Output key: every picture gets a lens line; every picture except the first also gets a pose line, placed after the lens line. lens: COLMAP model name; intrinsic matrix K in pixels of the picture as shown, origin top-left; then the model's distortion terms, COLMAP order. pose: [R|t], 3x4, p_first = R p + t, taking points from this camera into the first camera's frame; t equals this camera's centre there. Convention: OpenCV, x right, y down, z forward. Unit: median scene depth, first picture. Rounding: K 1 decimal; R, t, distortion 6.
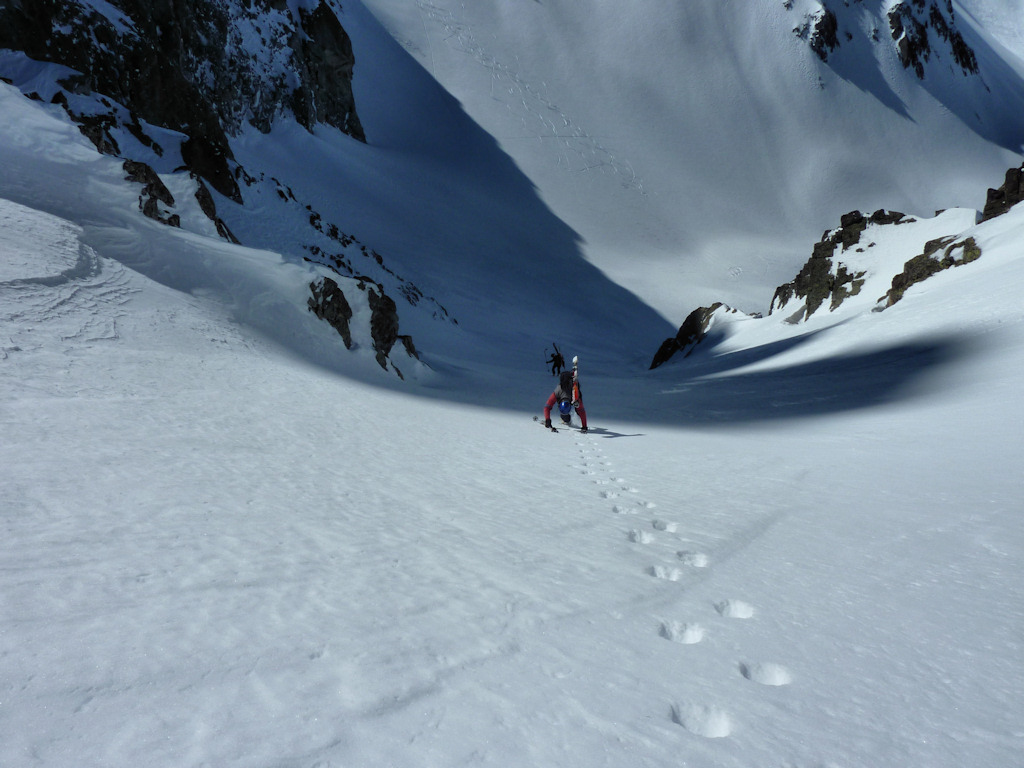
lens RADIAL K [[776.8, 0, 512.0], [0, 776.8, 384.0], [0, 0, 1]] dist [-0.004053, -0.064192]
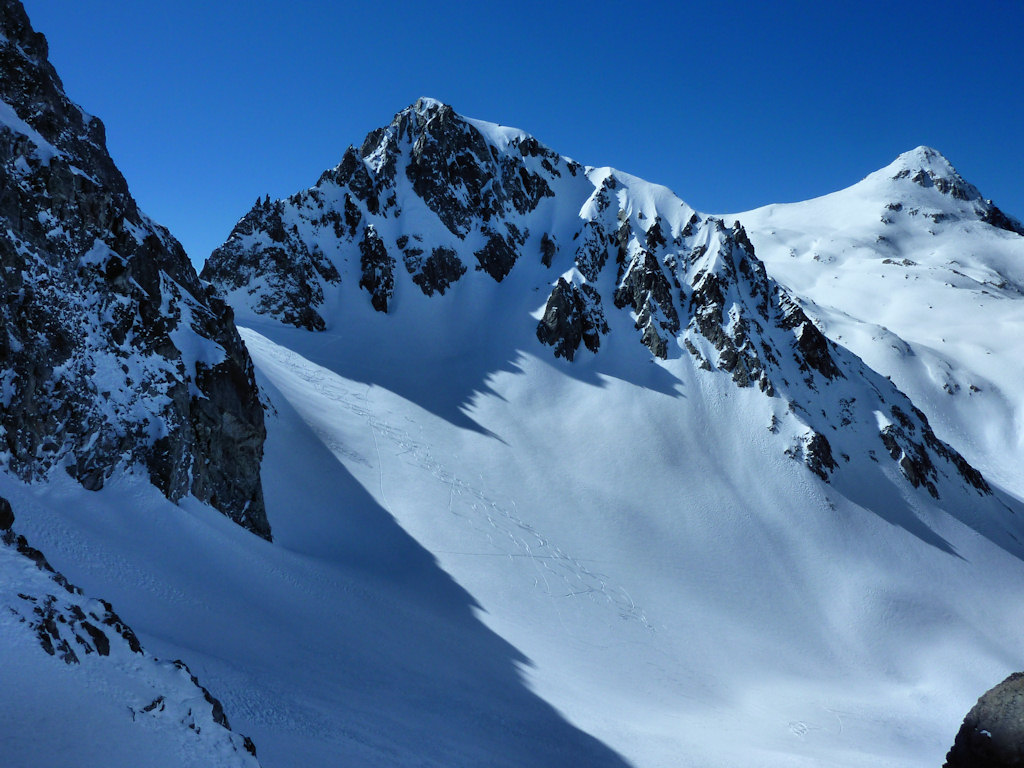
lens RADIAL K [[776.8, 0, 512.0], [0, 776.8, 384.0], [0, 0, 1]] dist [-0.004053, -0.064192]
pose [[0.999155, -0.005424, 0.040750, 0.008748], [0.027882, 0.817831, -0.574783, -0.010870], [-0.030209, 0.575433, 0.817291, 0.339870]]
